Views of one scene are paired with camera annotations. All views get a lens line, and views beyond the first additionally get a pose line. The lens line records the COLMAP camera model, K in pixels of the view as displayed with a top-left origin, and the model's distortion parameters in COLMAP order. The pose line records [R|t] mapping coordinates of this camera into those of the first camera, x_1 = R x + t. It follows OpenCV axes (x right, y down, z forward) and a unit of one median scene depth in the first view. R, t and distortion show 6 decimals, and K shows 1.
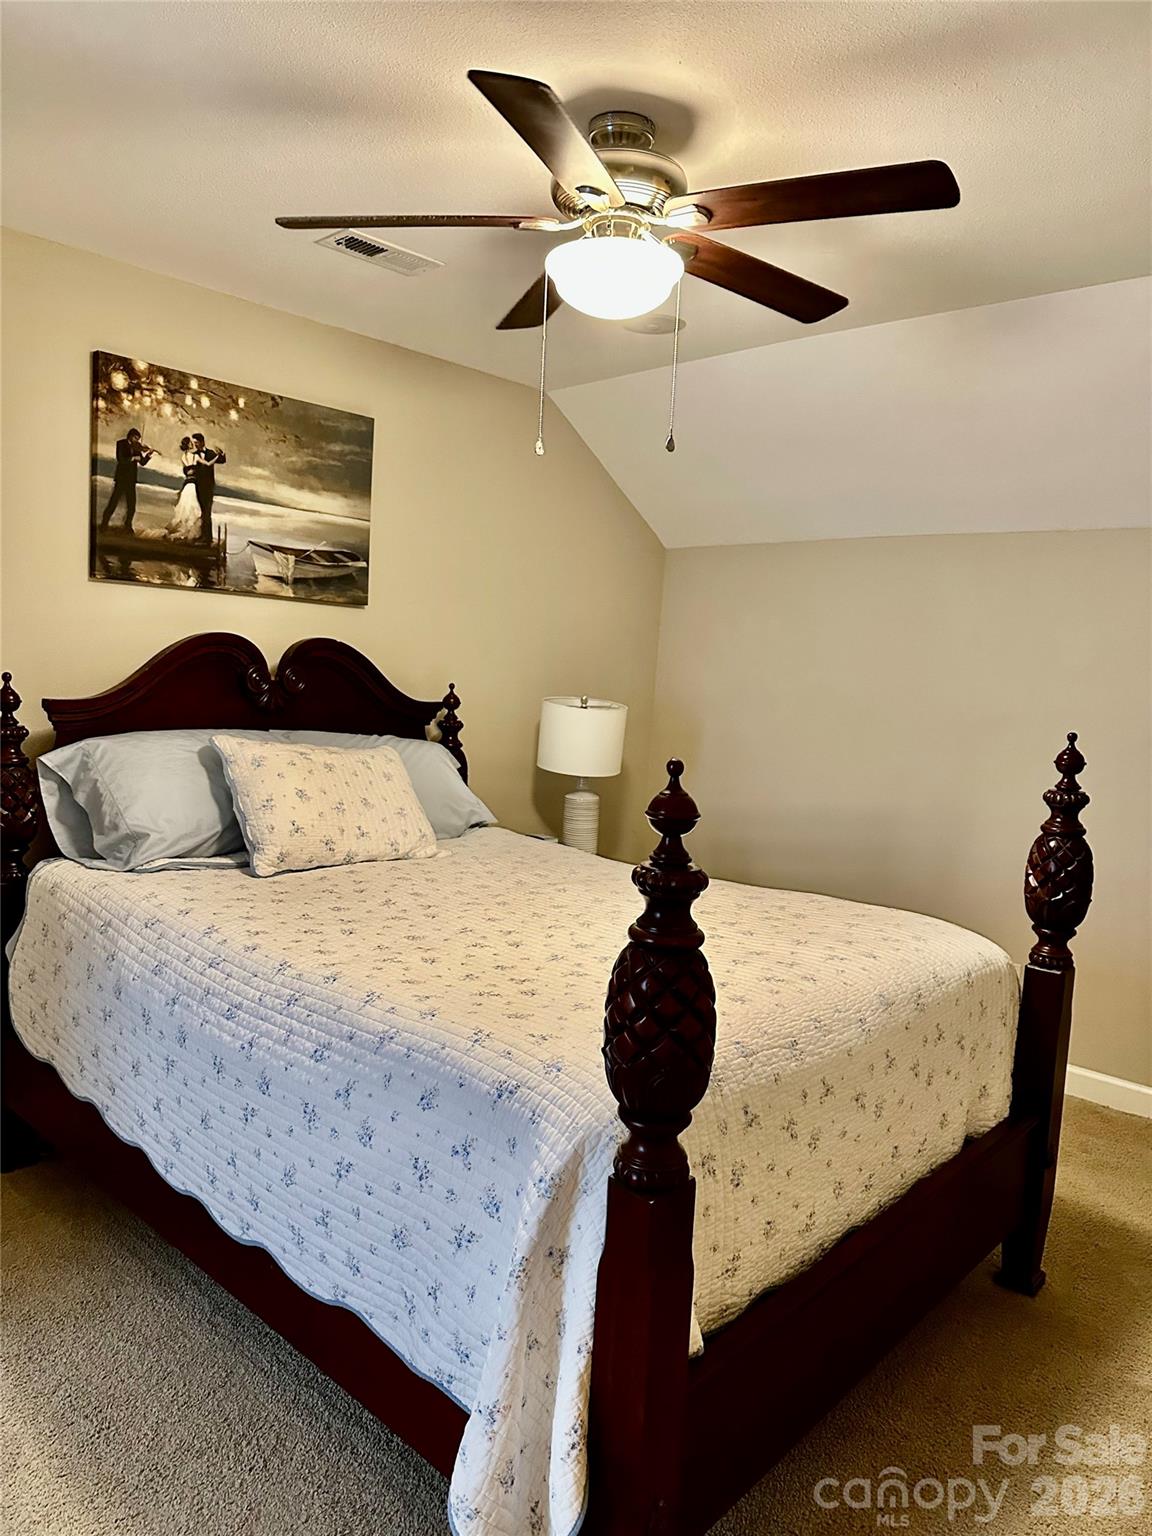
lens RADIAL K [[1064.3, 0, 576.4], [0, 1064.3, 774.7], [0, 0, 1]] dist [-0.039347, -0.019080]
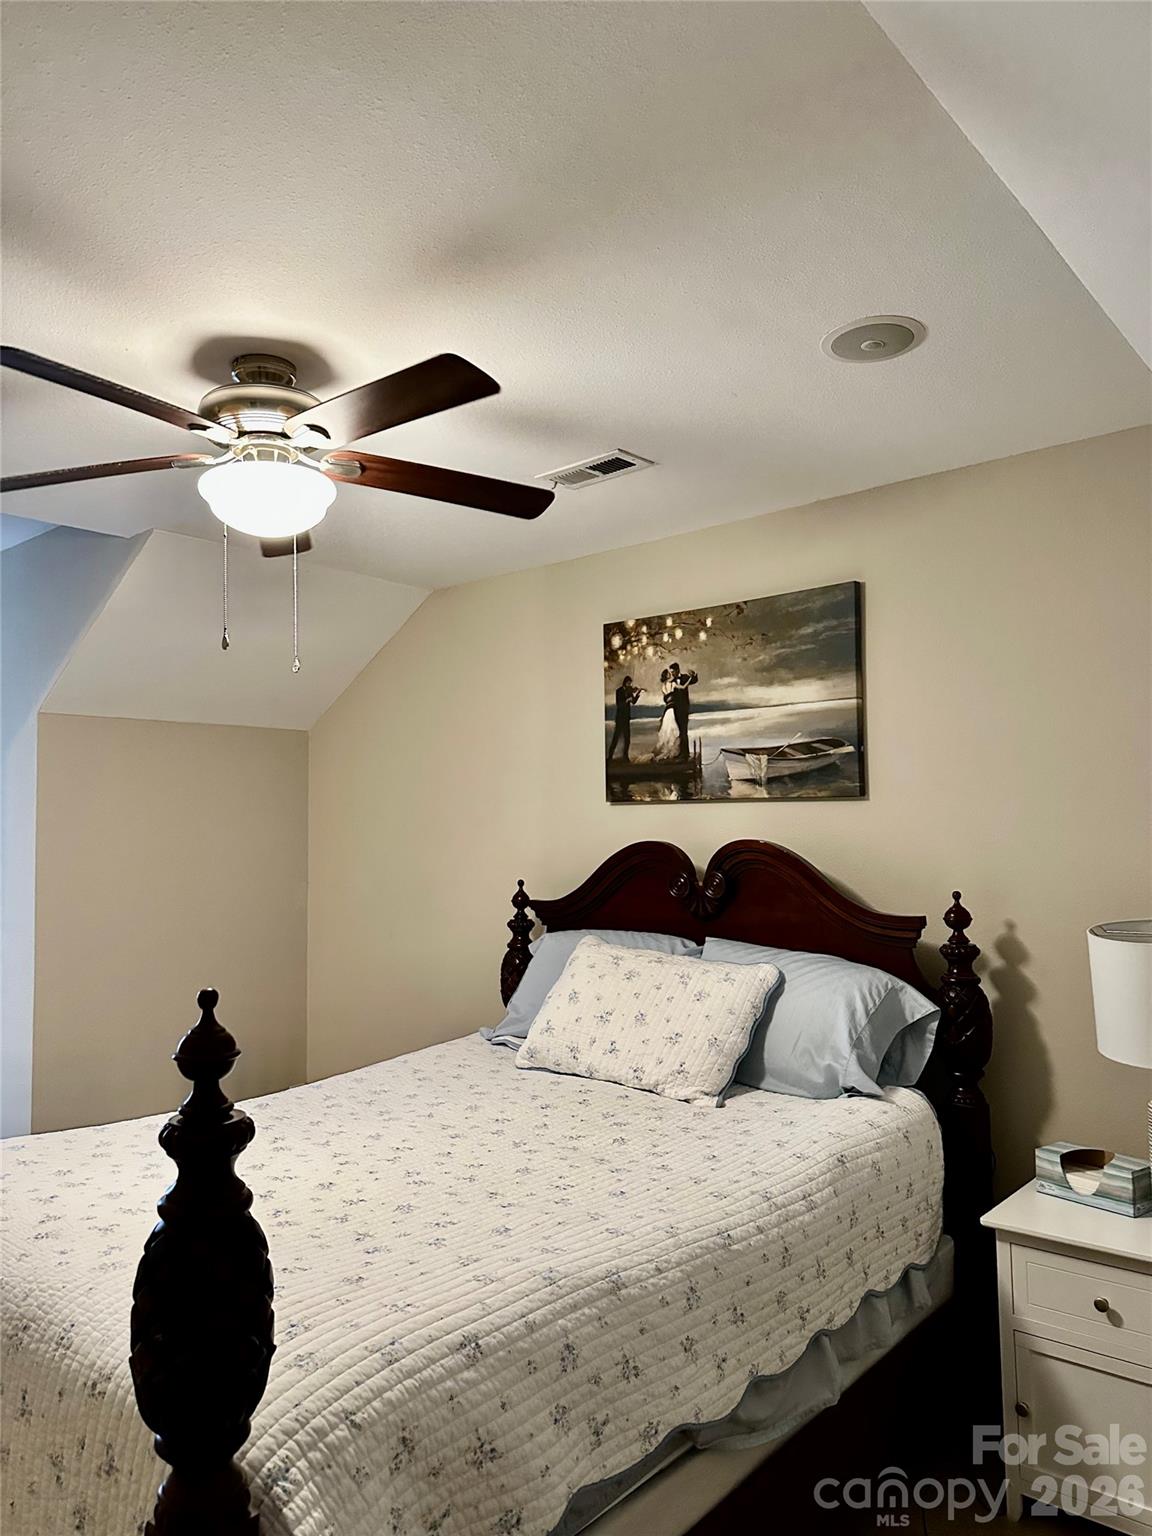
lens RADIAL K [[1064.3, 0, 576.0], [0, 1064.3, 761.6], [0, 0, 1]] dist [-0.039347, -0.019080]
pose [[0.033578, -0.114719, -0.992830, 0.725504], [-0.083537, 0.989592, -0.117170, -0.078357], [0.995939, 0.086872, 0.023646, 0.857831]]
